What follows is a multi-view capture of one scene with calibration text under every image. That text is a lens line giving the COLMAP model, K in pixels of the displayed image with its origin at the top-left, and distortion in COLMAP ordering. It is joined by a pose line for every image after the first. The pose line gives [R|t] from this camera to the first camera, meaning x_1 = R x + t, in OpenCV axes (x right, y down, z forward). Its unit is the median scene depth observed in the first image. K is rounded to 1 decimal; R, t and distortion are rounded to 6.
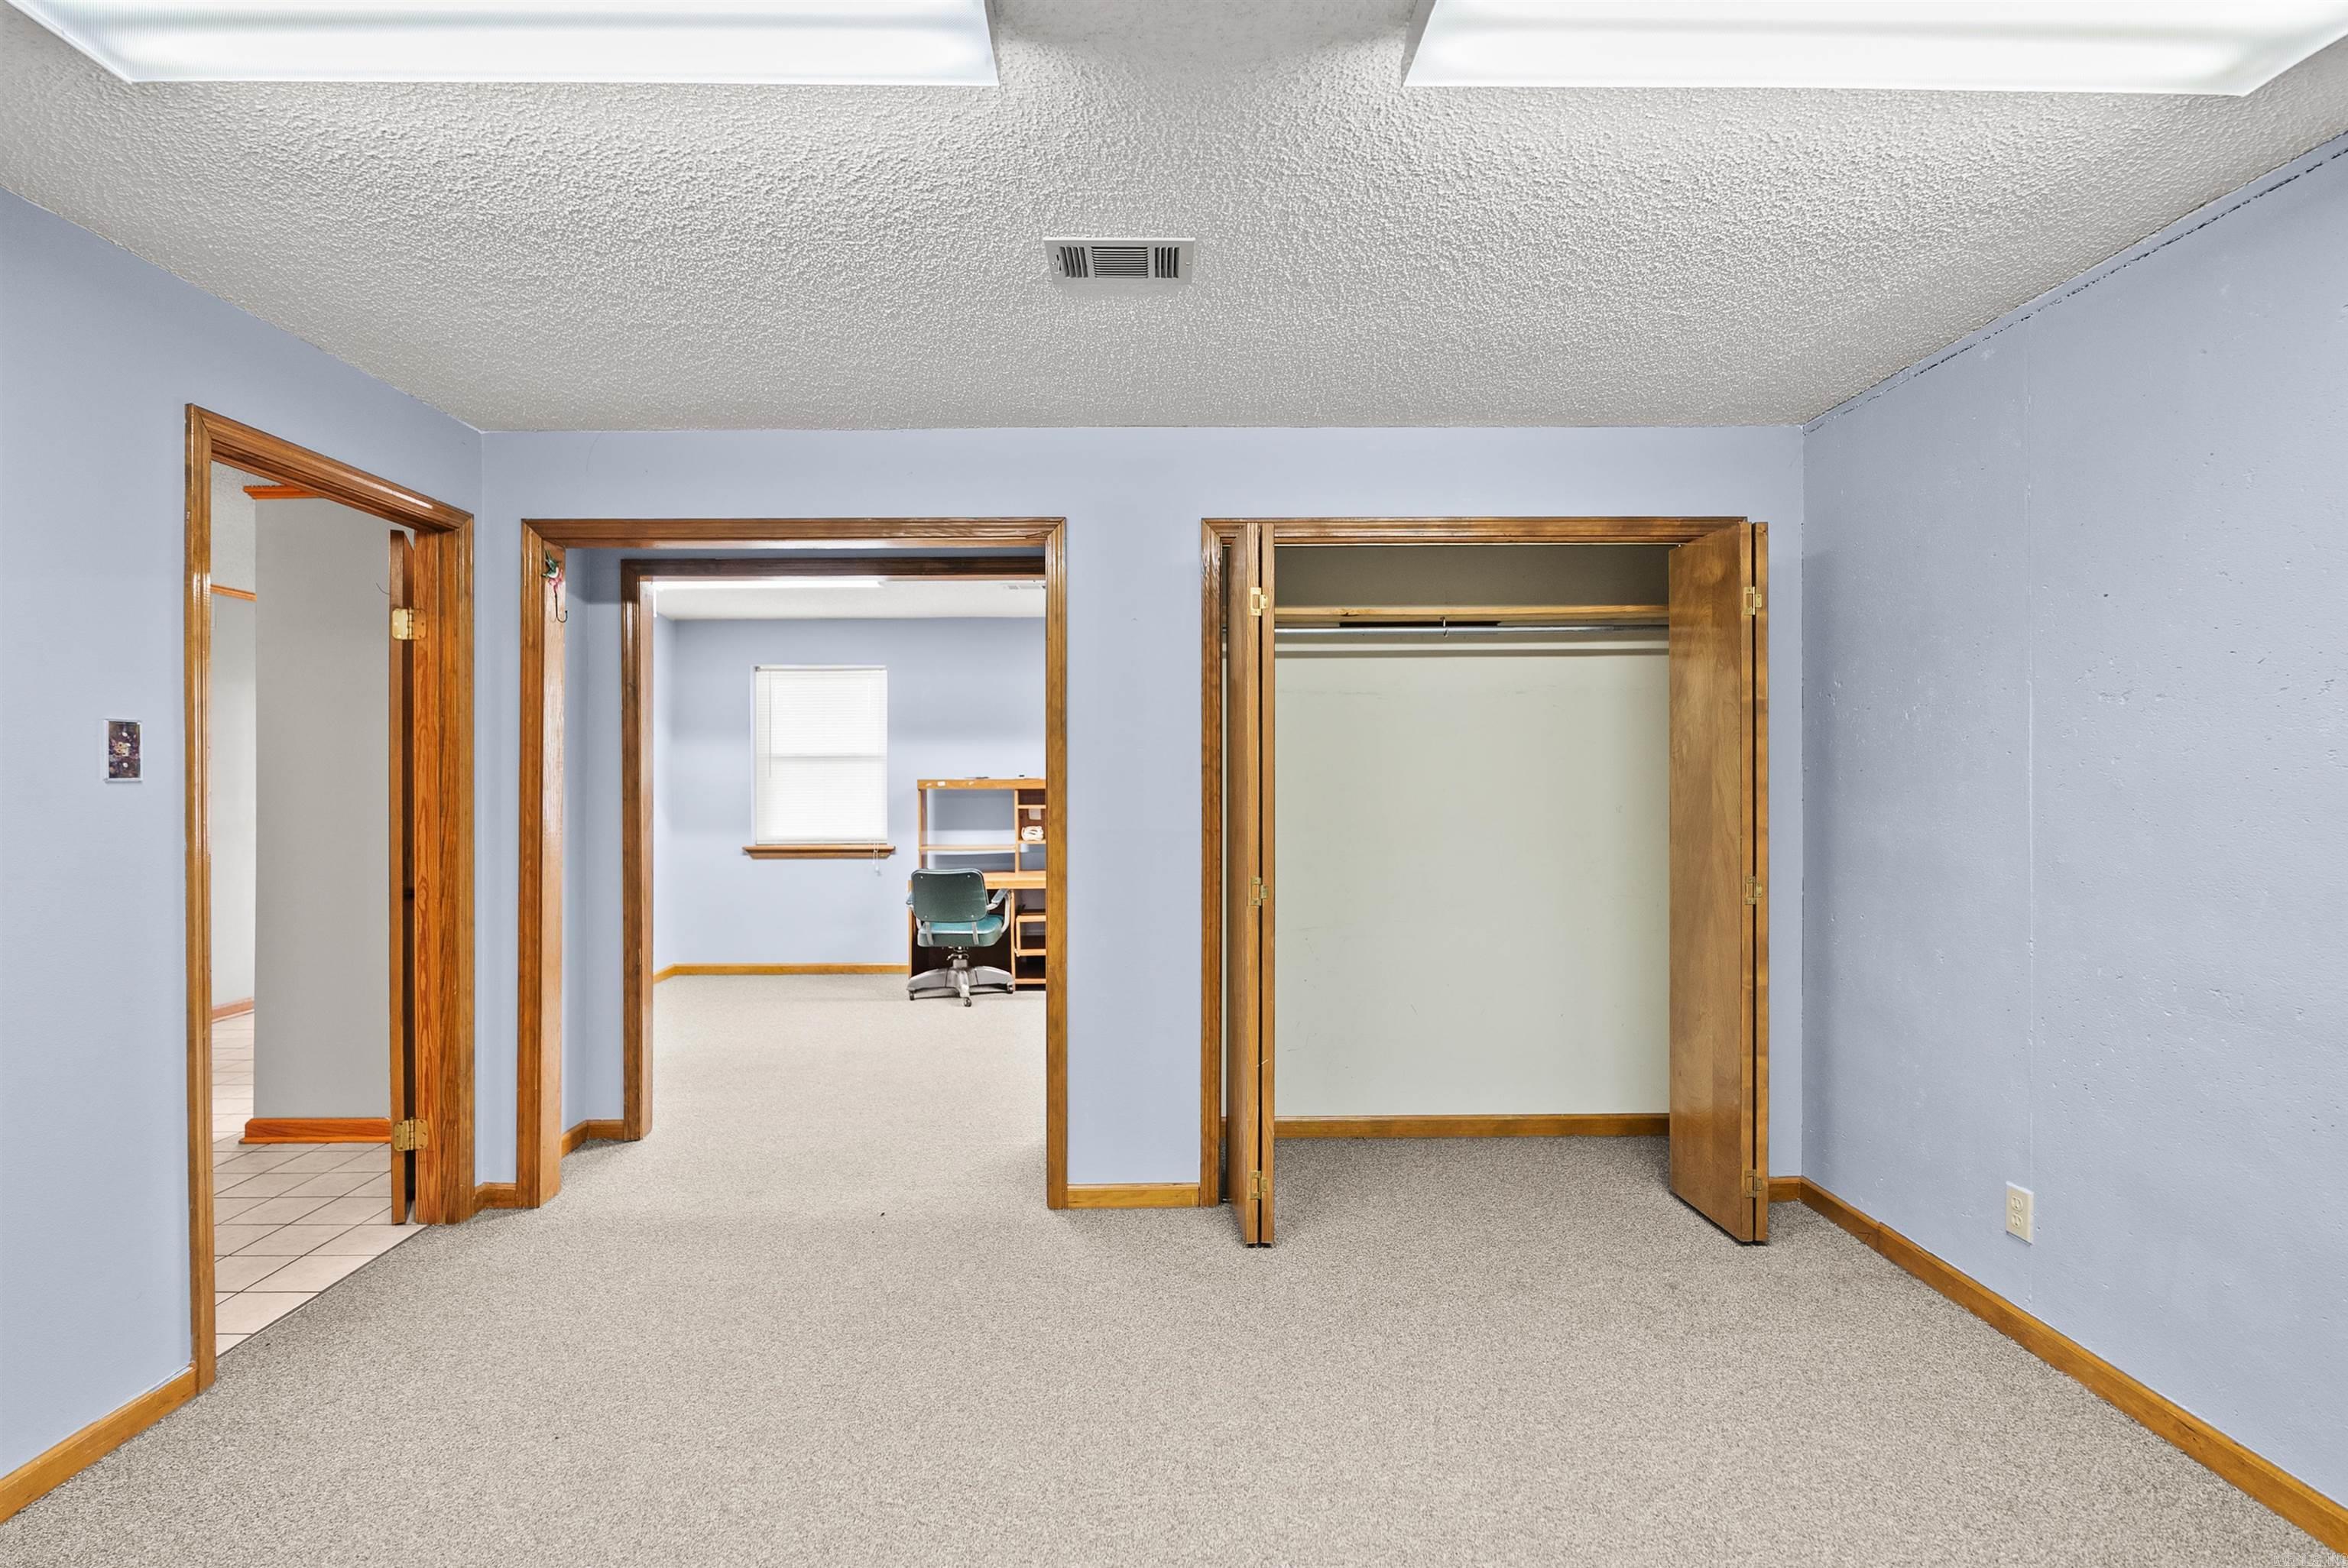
lens RADIAL K [[1044.8, 0, 1154.5], [0, 1044.8, 775.2], [0, 0, 1]] dist [-0.001349, -0.000353]
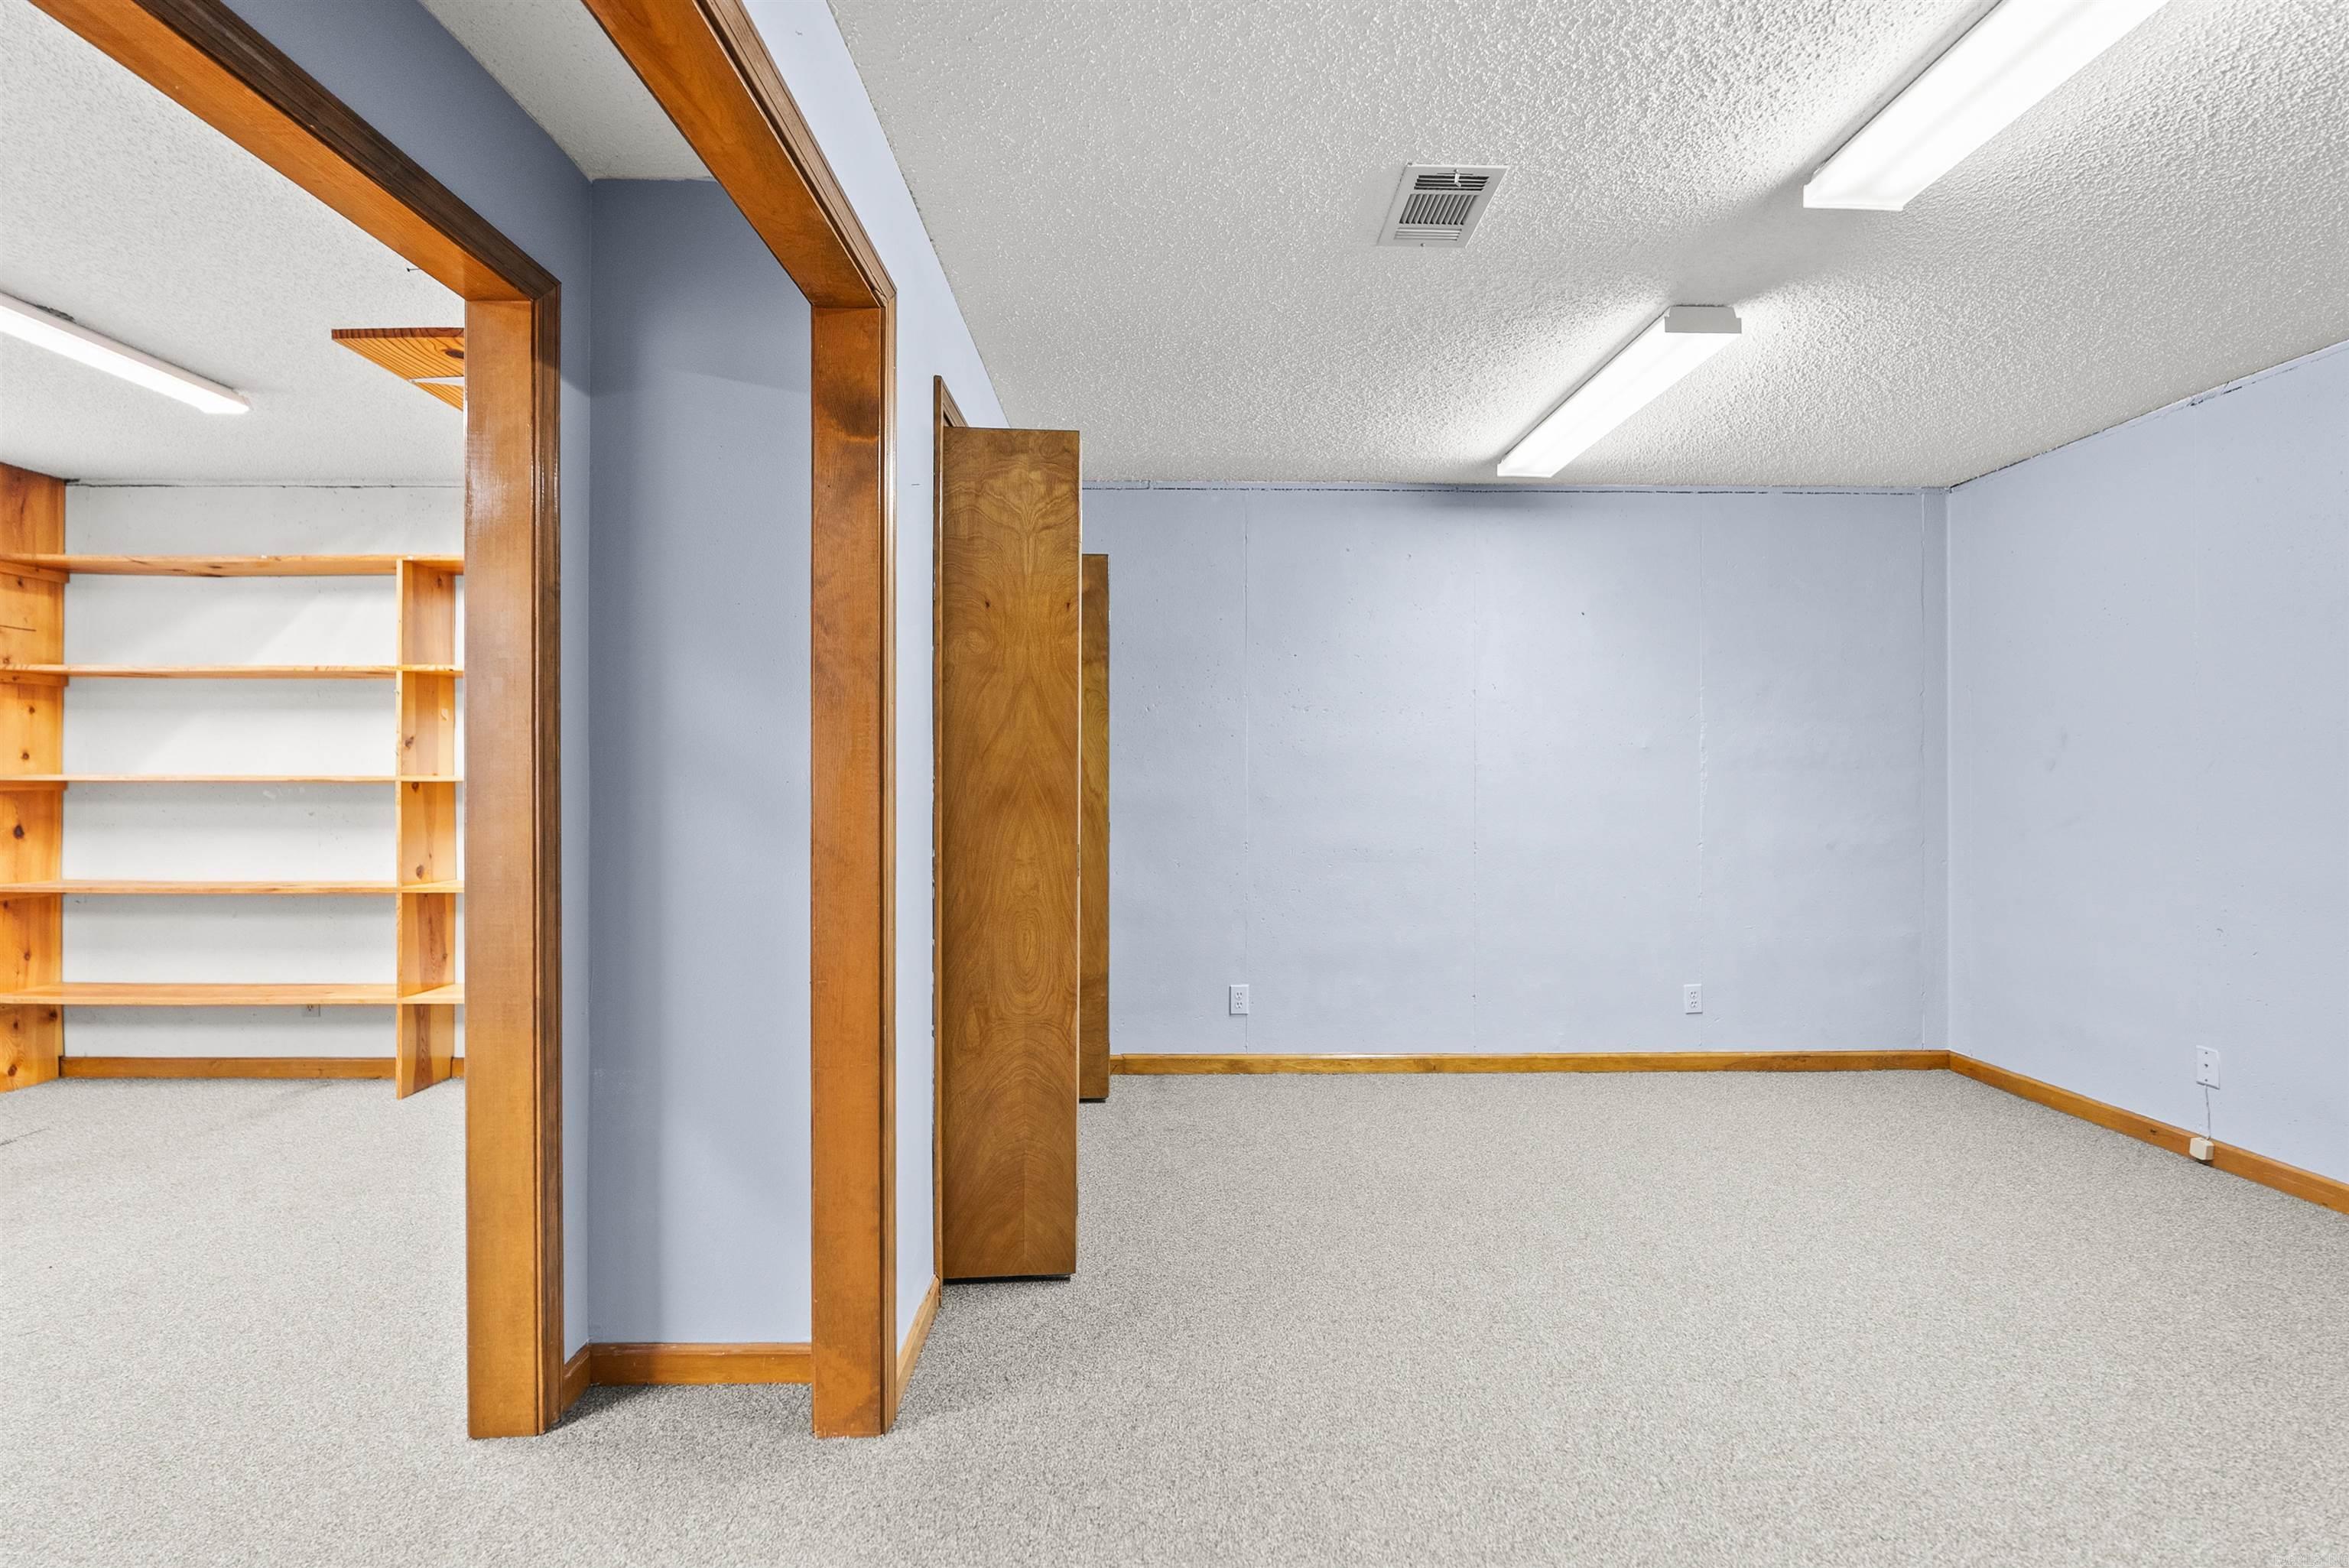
lens RADIAL K [[1045.3, 0, 1154.9], [0, 1045.3, 775.2], [0, 0, 1]] dist [-0.001349, -0.000353]
pose [[0.028229, 0.003155, 0.999597, -0.878102], [-0.000247, 0.999995, -0.003149, 0.047094], [-0.999601, -0.000158, 0.028230, 1.040105]]
